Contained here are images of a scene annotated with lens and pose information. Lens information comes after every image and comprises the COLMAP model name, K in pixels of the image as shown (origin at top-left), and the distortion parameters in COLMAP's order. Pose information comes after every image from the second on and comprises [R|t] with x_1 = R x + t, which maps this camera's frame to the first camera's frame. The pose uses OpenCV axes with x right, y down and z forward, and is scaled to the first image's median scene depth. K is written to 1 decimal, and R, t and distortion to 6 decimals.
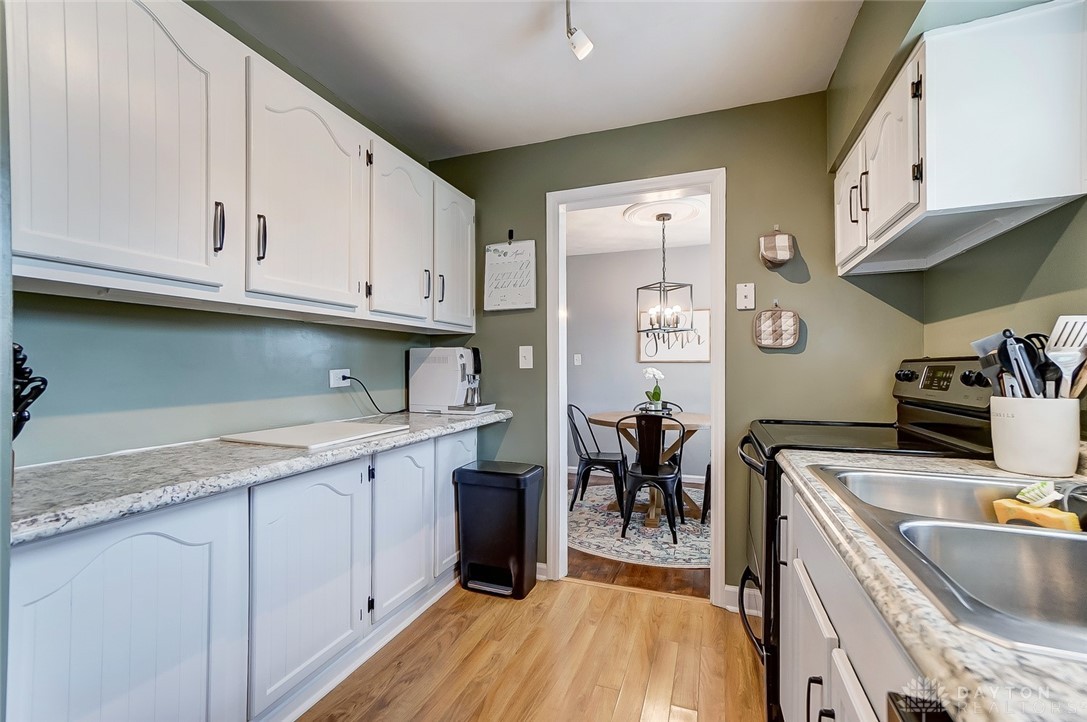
lens RADIAL K [[477.0, 0, 546.7], [0, 477.0, 368.3], [0, 0, 1]] dist [-0.064684, 0.020715]
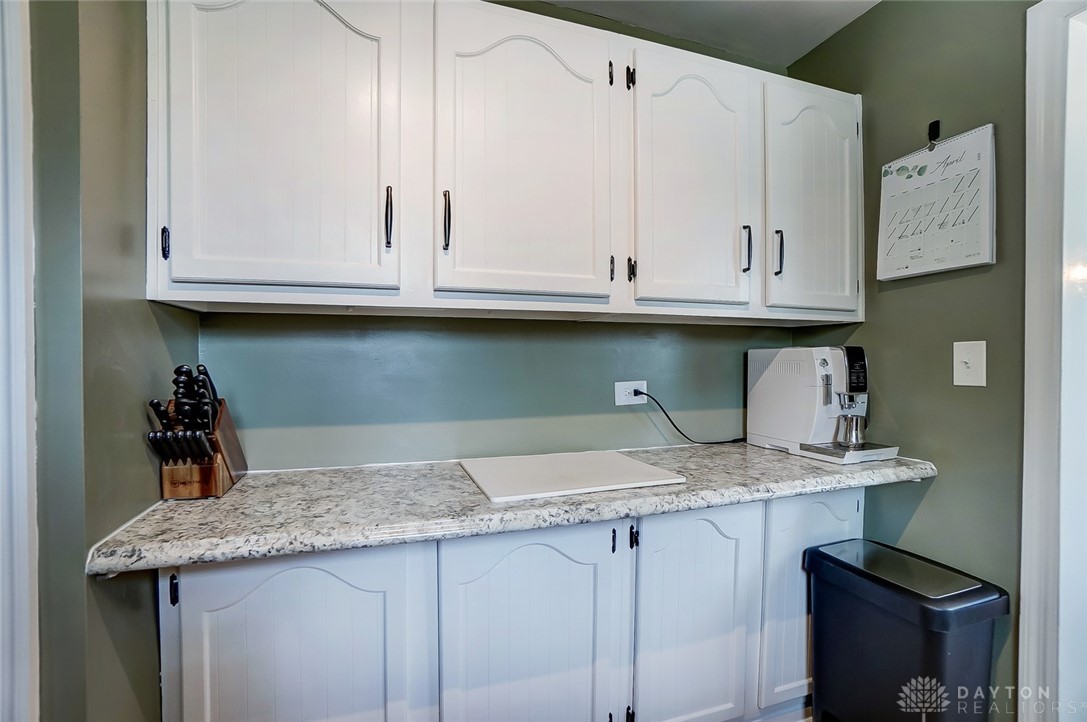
lens RADIAL K [[477.0, 0, 546.7], [0, 477.0, 368.3], [0, 0, 1]] dist [-0.064684, 0.020715]
pose [[0.613453, 0.013152, -0.789622, 0.067992], [-0.002989, 0.999893, 0.014332, -0.025041], [0.789725, -0.006432, 0.613427, 0.368207]]
